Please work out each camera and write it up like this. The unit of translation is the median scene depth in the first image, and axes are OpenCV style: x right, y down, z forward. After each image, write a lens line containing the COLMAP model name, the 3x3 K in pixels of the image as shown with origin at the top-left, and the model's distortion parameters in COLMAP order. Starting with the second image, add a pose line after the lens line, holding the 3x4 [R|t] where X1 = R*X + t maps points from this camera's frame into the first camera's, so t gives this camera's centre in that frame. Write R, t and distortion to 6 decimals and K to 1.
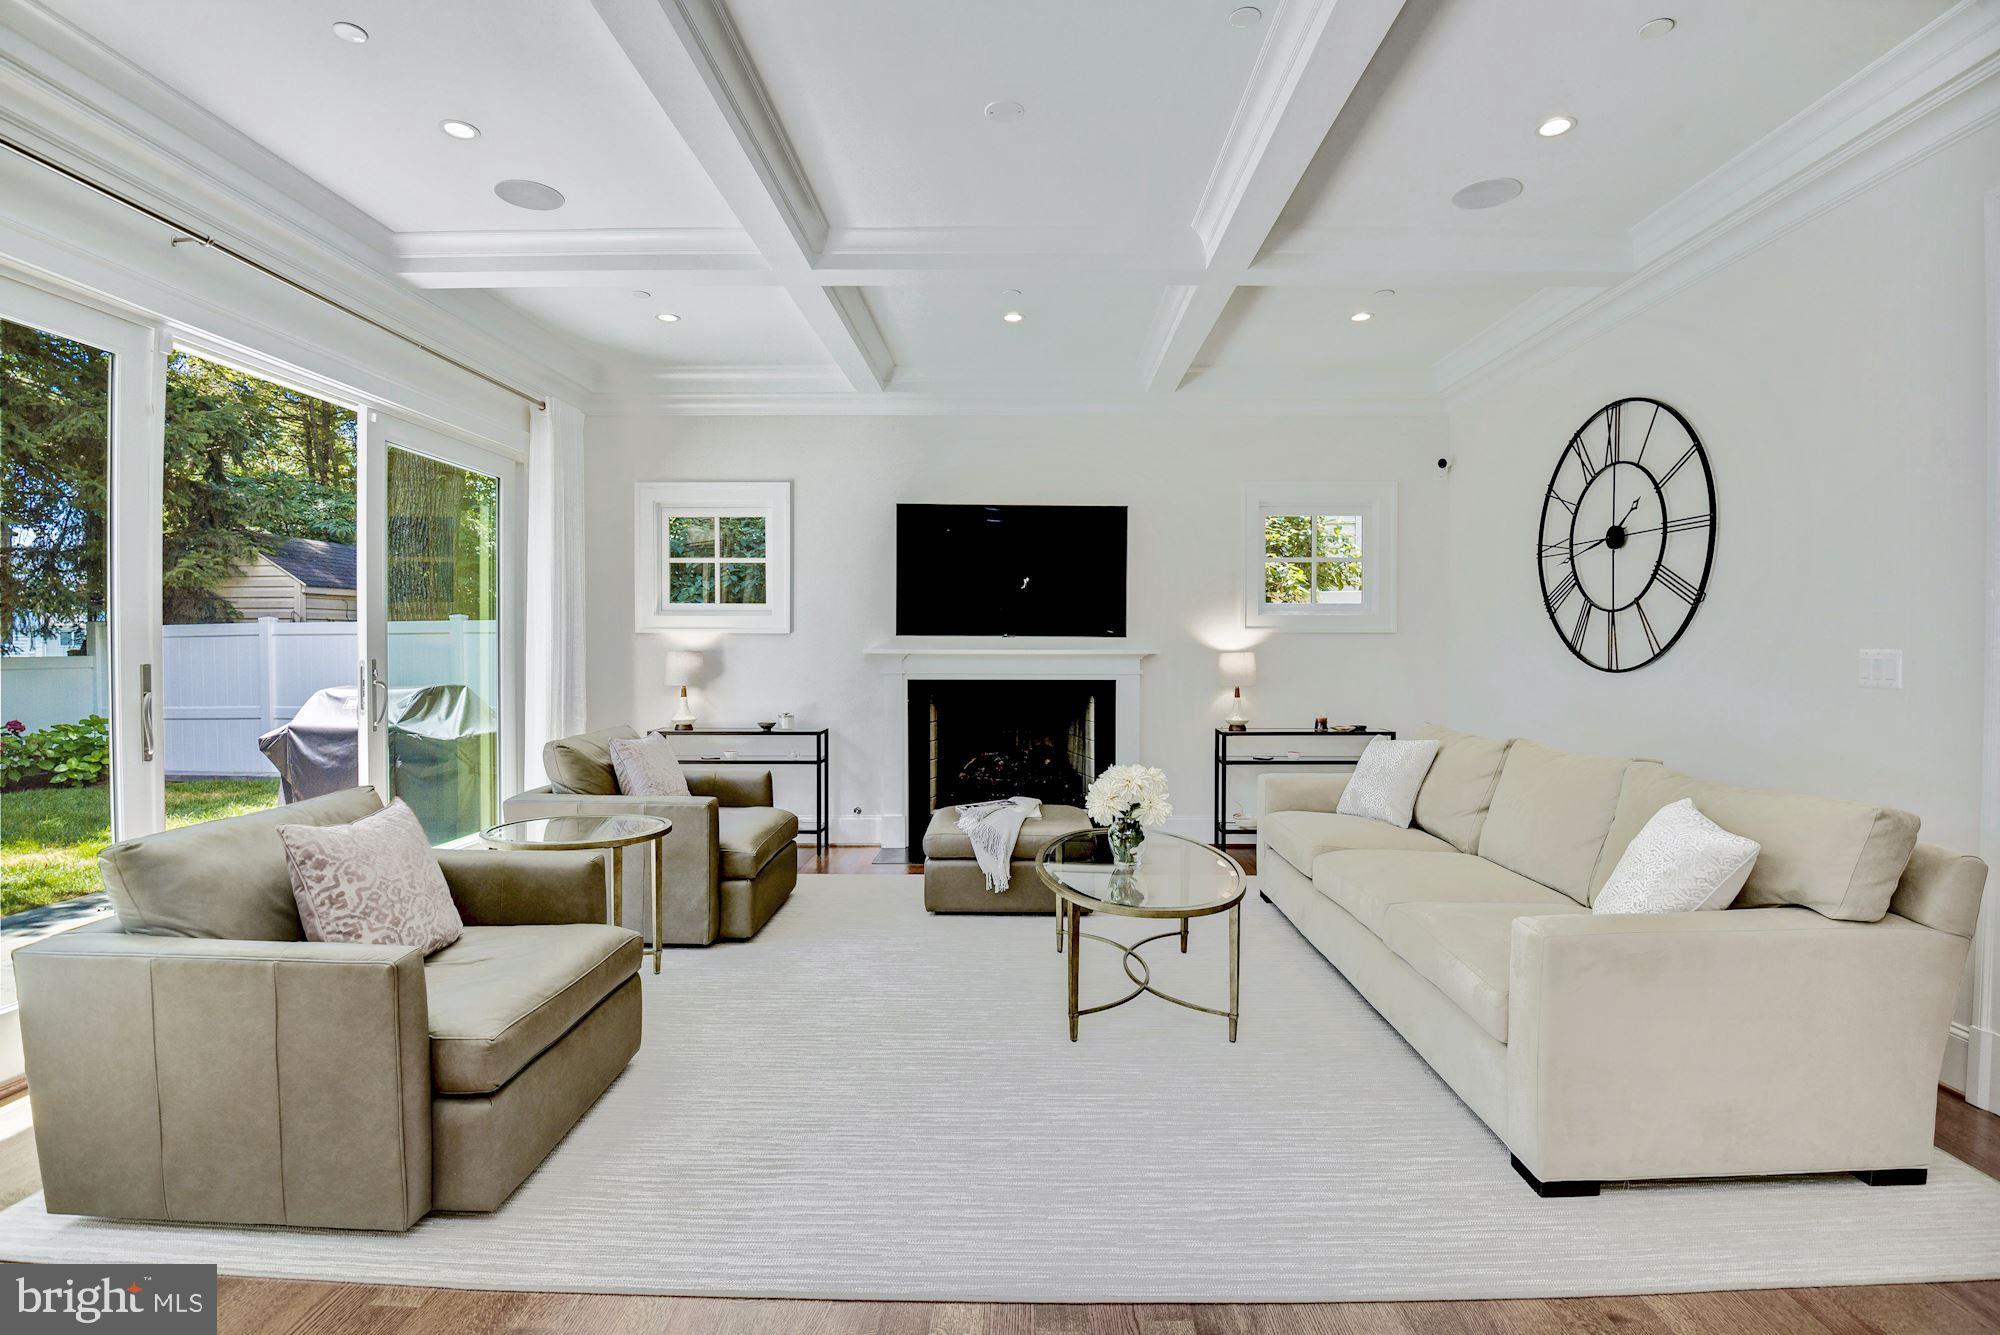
lens RADIAL K [[932.7, 0, 1006.8], [0, 932.7, 656.5], [0, 0, 1]] dist [0.002221, -0.015715]
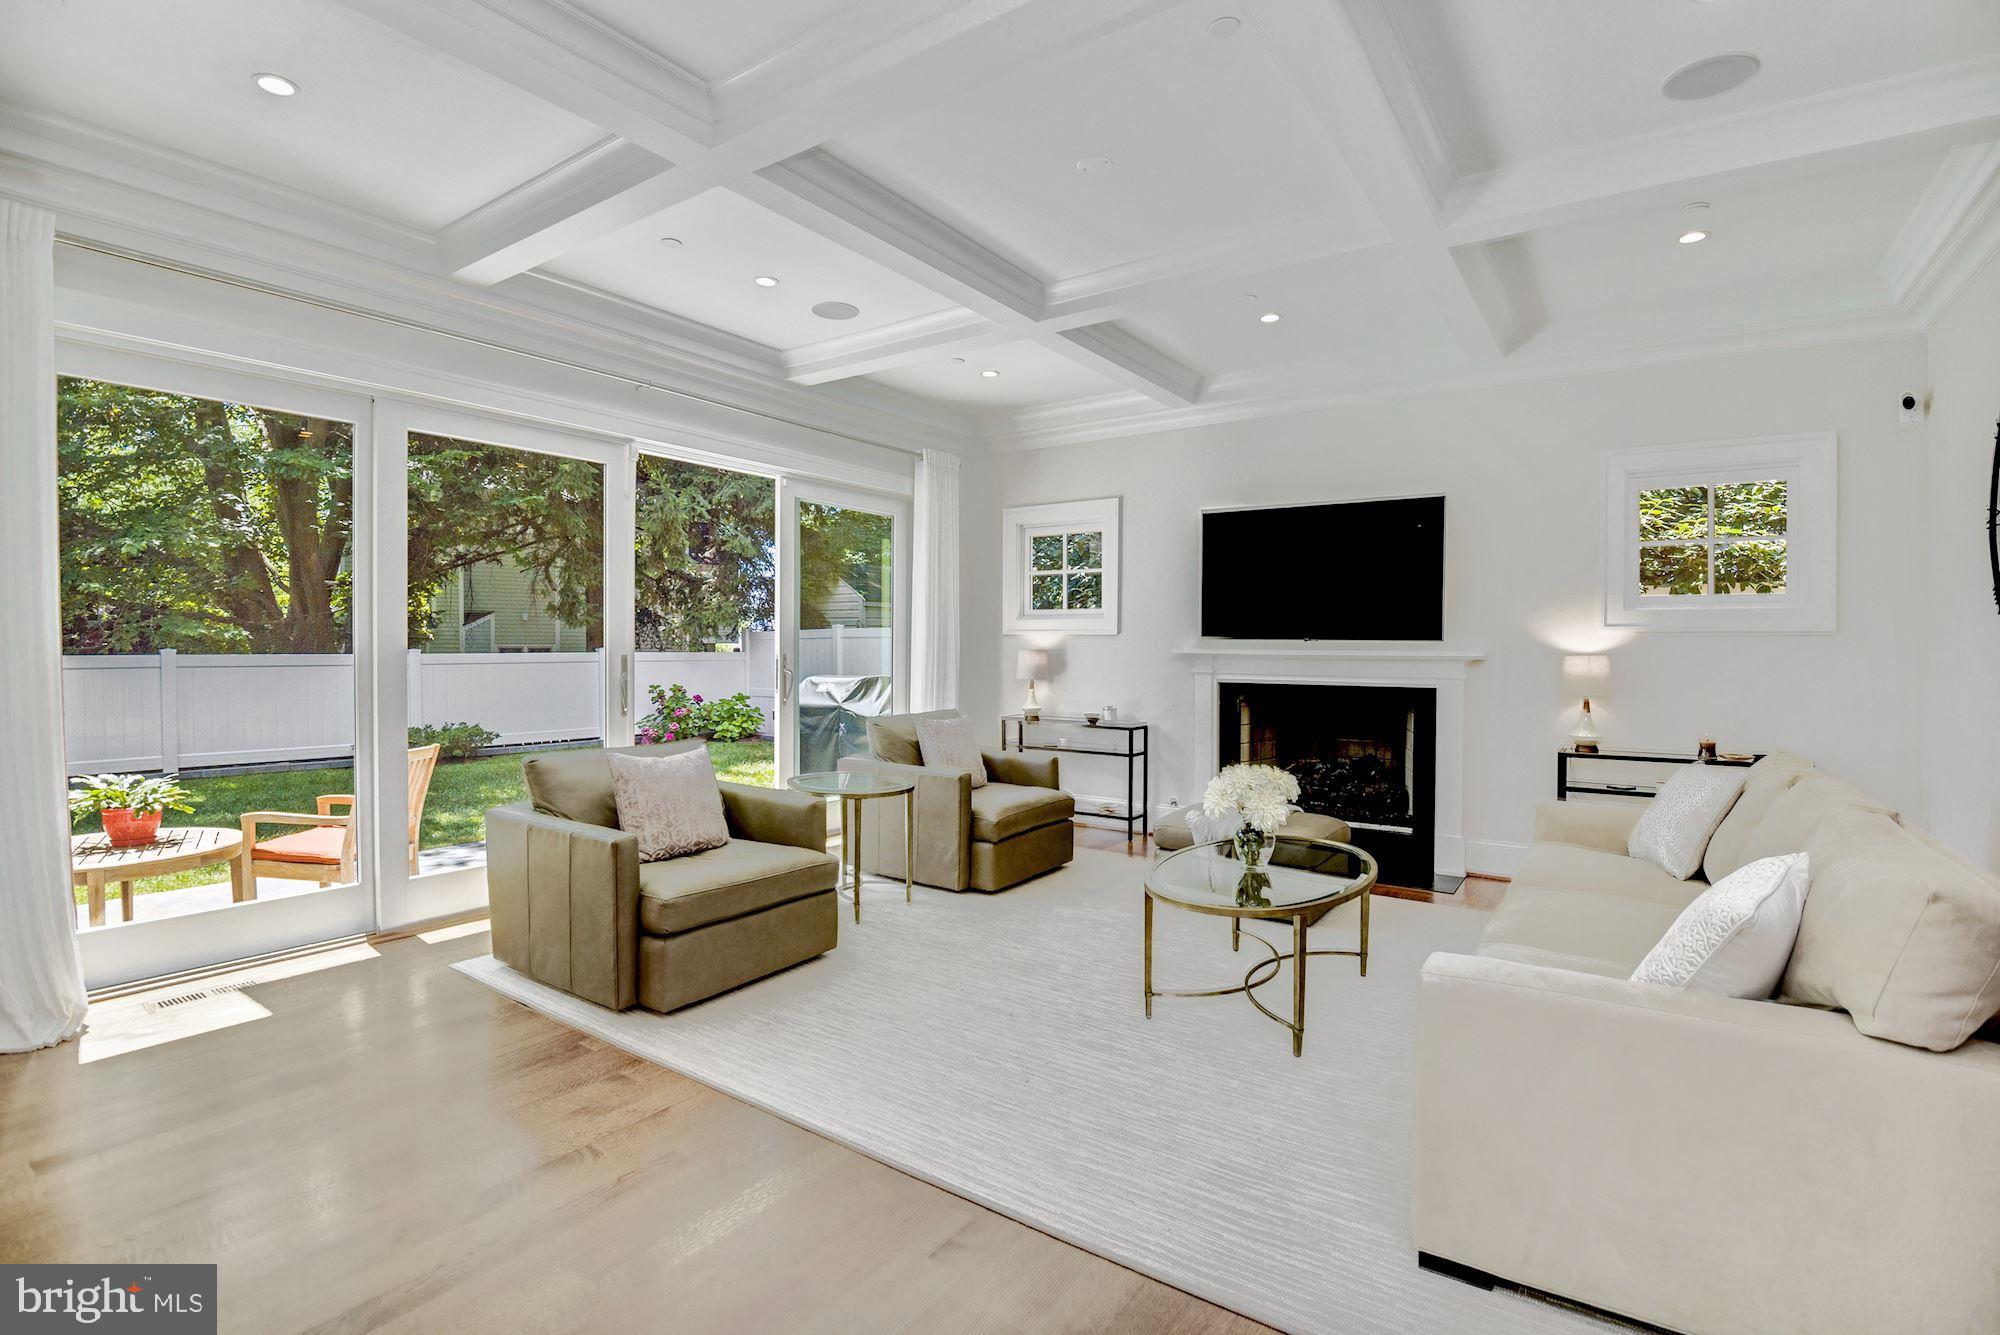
lens RADIAL K [[940.1, 0, 998.6], [0, 940.1, 653.7], [0, 0, 1]] dist [-0.000594, 0.000089]
pose [[0.830188, 0.009779, -0.557398, 0.293700], [-0.012980, 0.999914, -0.001790, -0.000218], [0.557333, 0.008721, 0.830243, 0.005172]]
